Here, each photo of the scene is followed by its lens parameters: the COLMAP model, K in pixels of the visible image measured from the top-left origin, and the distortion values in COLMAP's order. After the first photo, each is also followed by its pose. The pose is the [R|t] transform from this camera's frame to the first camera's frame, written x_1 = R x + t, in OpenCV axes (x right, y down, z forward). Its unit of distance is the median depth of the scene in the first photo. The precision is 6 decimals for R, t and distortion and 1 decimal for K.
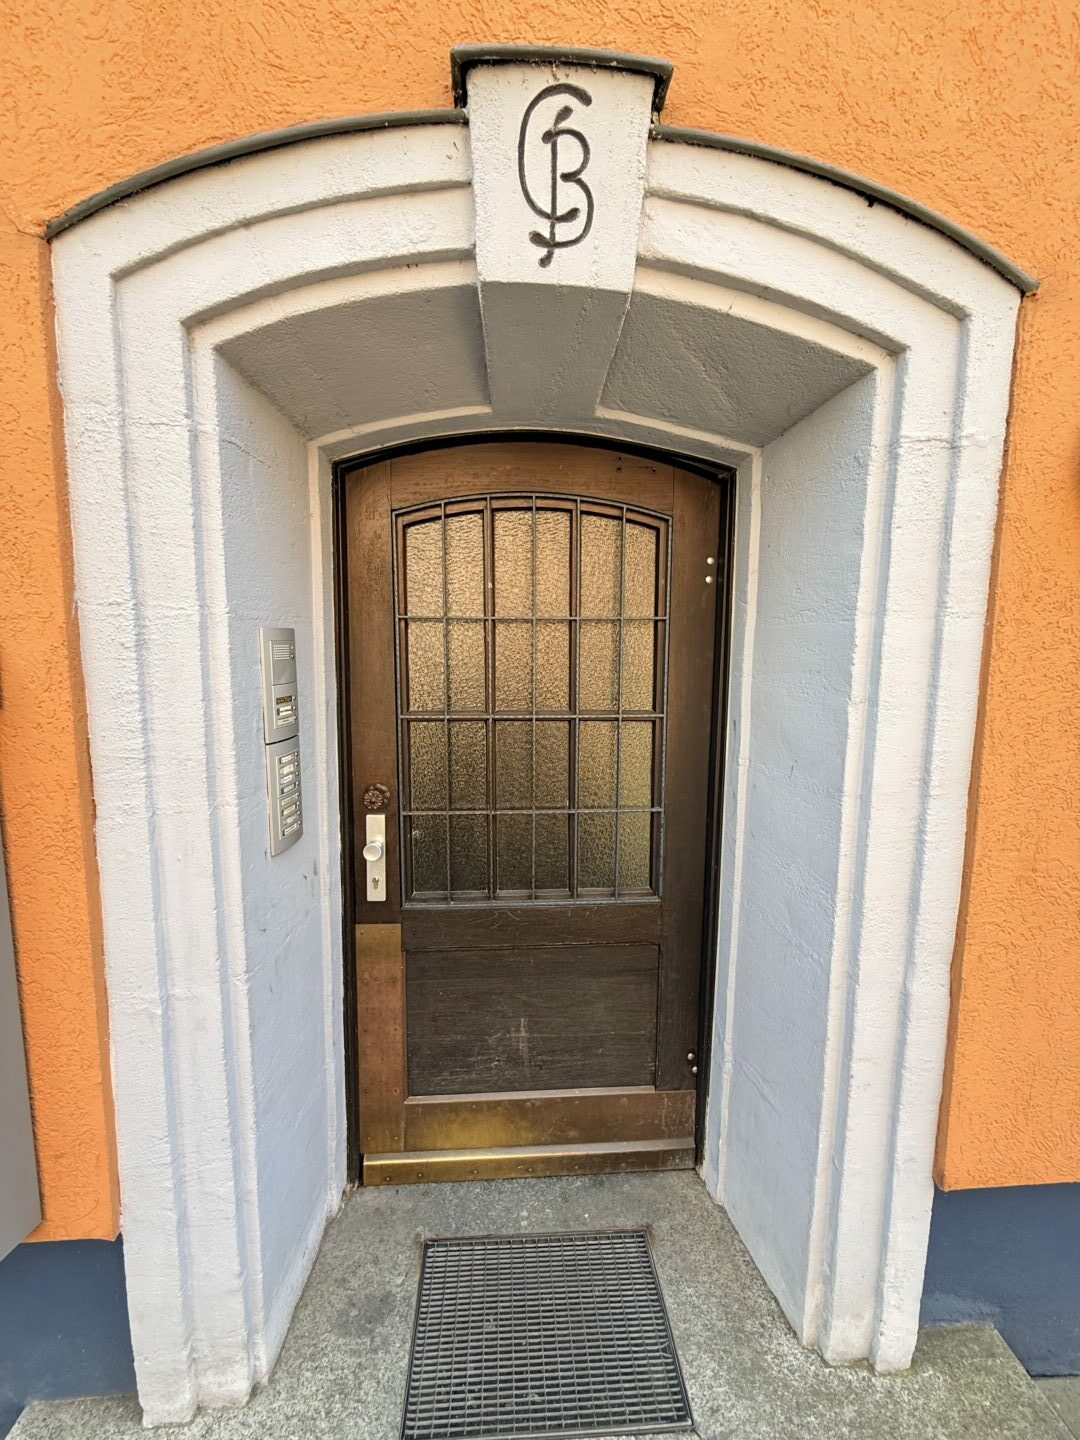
lens RADIAL K [[578.6, 0, 537.9], [0, 578.6, 717.2], [0, 0, 1]] dist [0.000454, 0.000025]
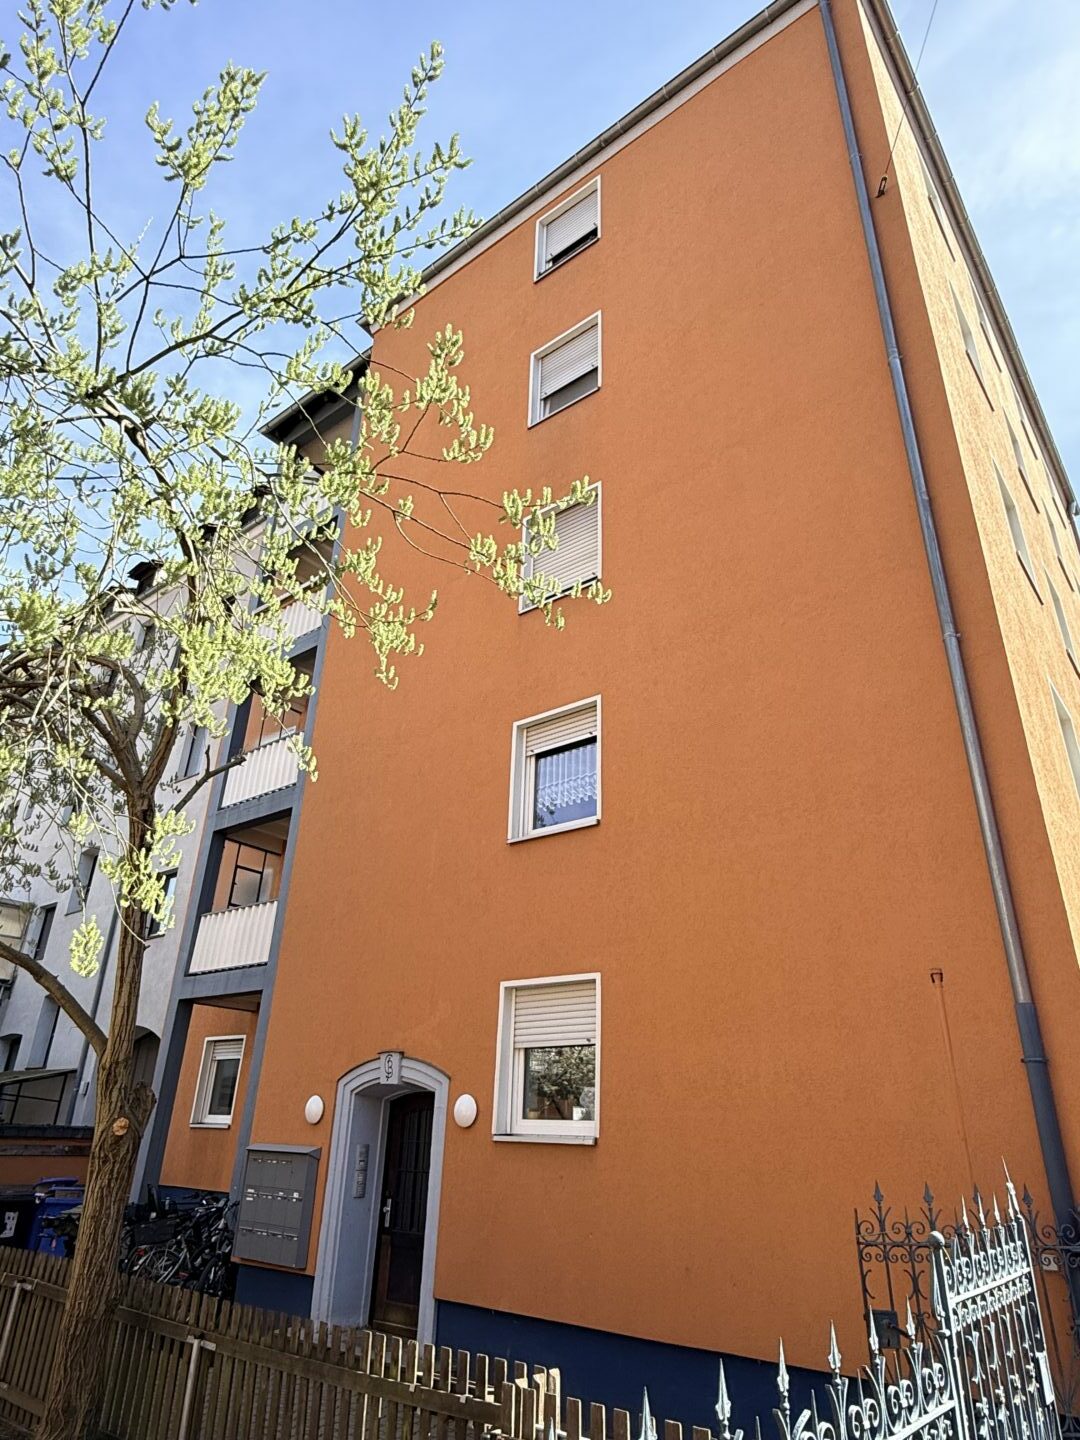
lens RADIAL K [[878.9, 0, 539.0], [0, 878.9, 720.4], [0, 0, 1]] dist [-0.003174, -0.000439]
pose [[0.752731, -0.268357, -0.601149, 7.815675], [-0.101807, 0.854709, -0.509027, 0.533303], [0.650408, 0.444362, 0.616045, -5.367344]]
